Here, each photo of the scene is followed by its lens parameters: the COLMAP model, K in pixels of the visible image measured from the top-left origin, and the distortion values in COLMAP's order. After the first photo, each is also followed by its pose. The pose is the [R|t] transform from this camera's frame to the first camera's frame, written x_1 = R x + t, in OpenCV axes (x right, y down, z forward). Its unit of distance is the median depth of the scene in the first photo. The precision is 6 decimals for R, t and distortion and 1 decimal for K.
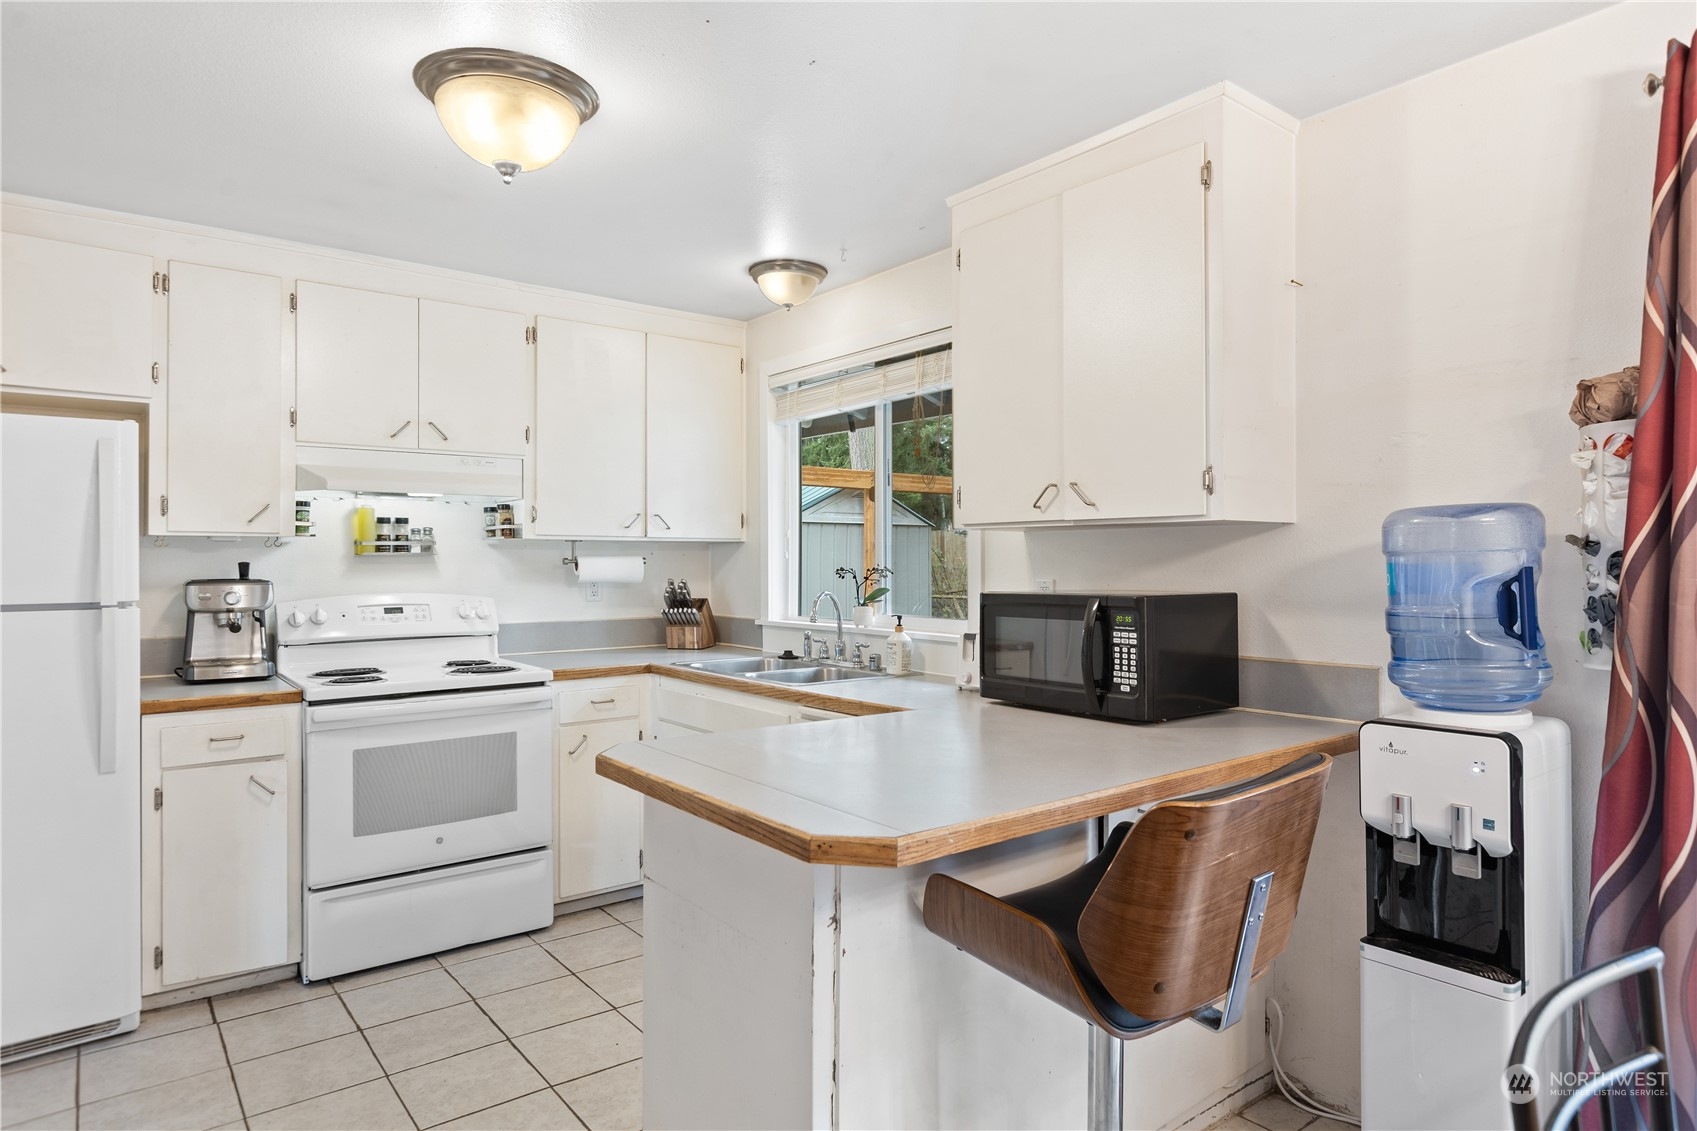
lens RADIAL K [[1018.4, 0, 949.3], [0, 1018.4, 563.2], [0, 0, 1]] dist [-0.006722, 0.002876]
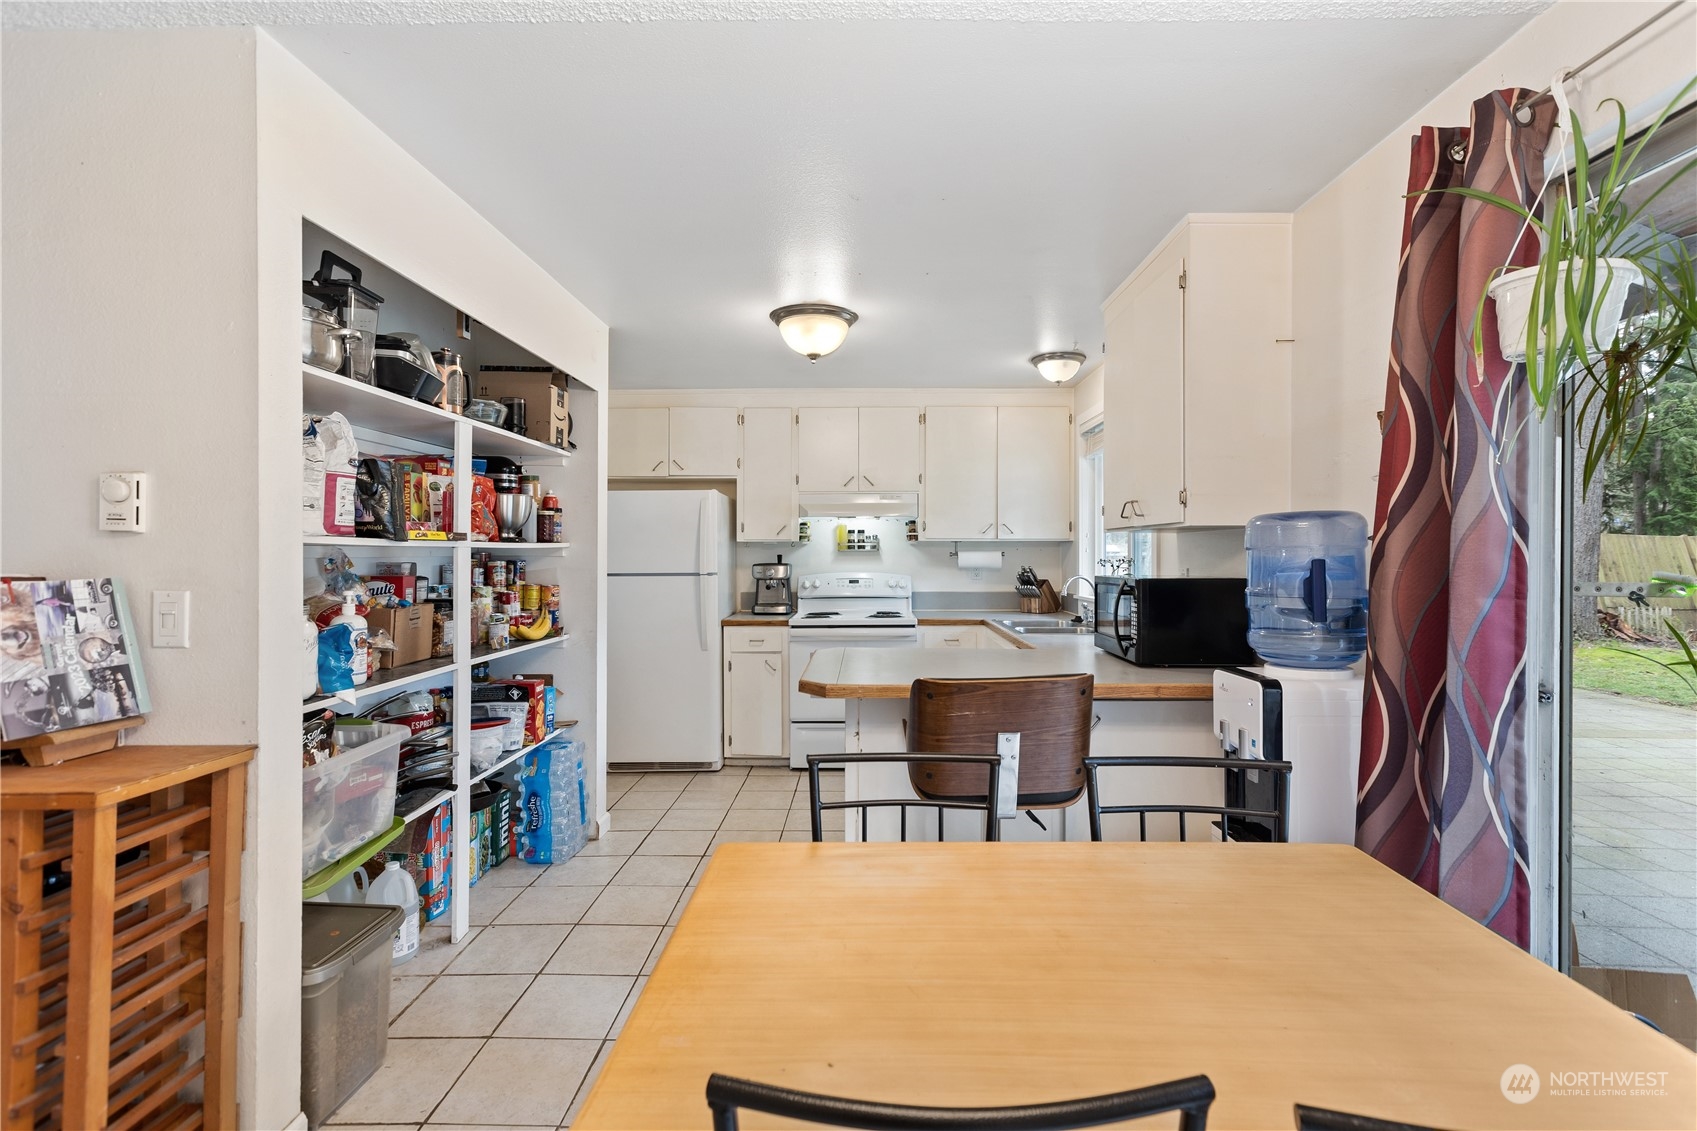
lens RADIAL K [[754.0, 0, 803.3], [0, 754.0, 564.0], [0, 0, 1]] dist [0.002905, -0.001605]
pose [[0.757724, 0.009171, -0.652510, 0.291757], [-0.001585, 0.999924, 0.012212, -0.001007], [0.652573, -0.008219, 0.757681, -0.075030]]
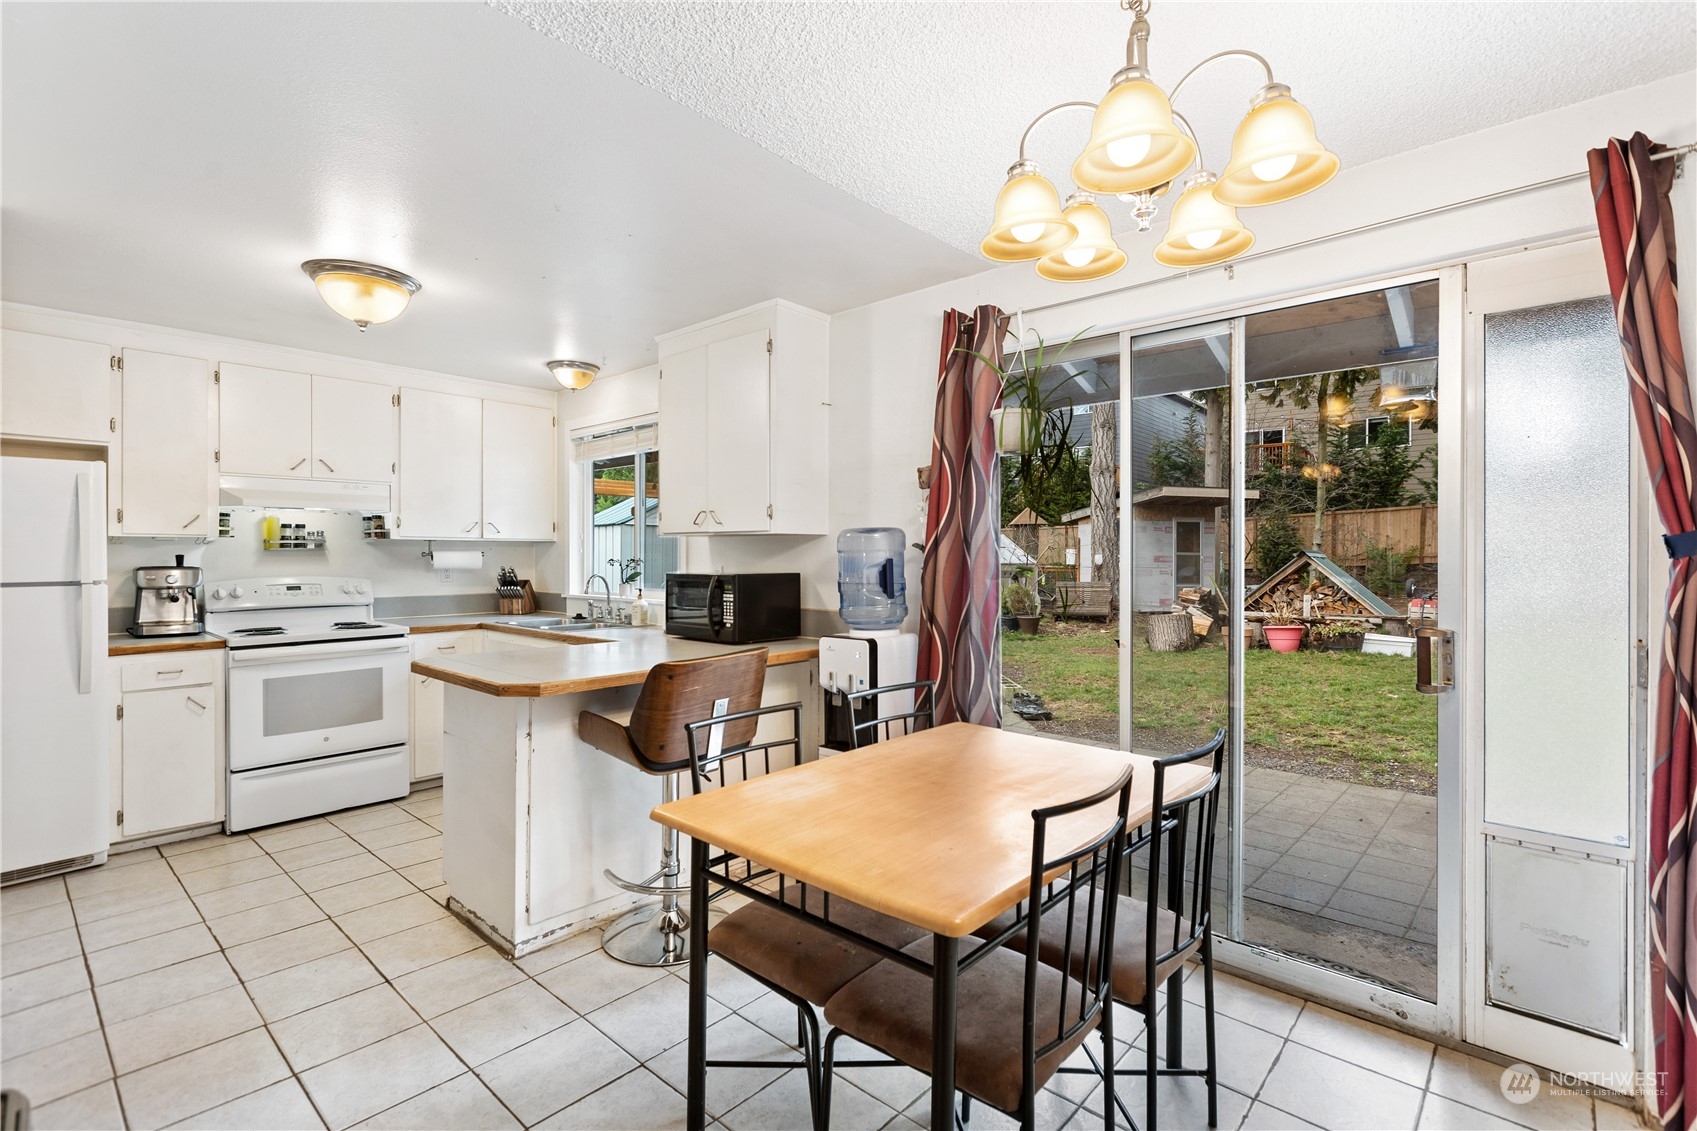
lens RADIAL K [[754.0, 0, 862.1], [0, 754.0, 561.1], [0, 0, 1]] dist [0.002905, -0.001605]
pose [[0.990179, 0.000947, 0.139801, 0.124011], [-0.001858, 0.999978, 0.006385, -0.000528], [-0.139792, -0.006582, 0.990159, -0.210827]]
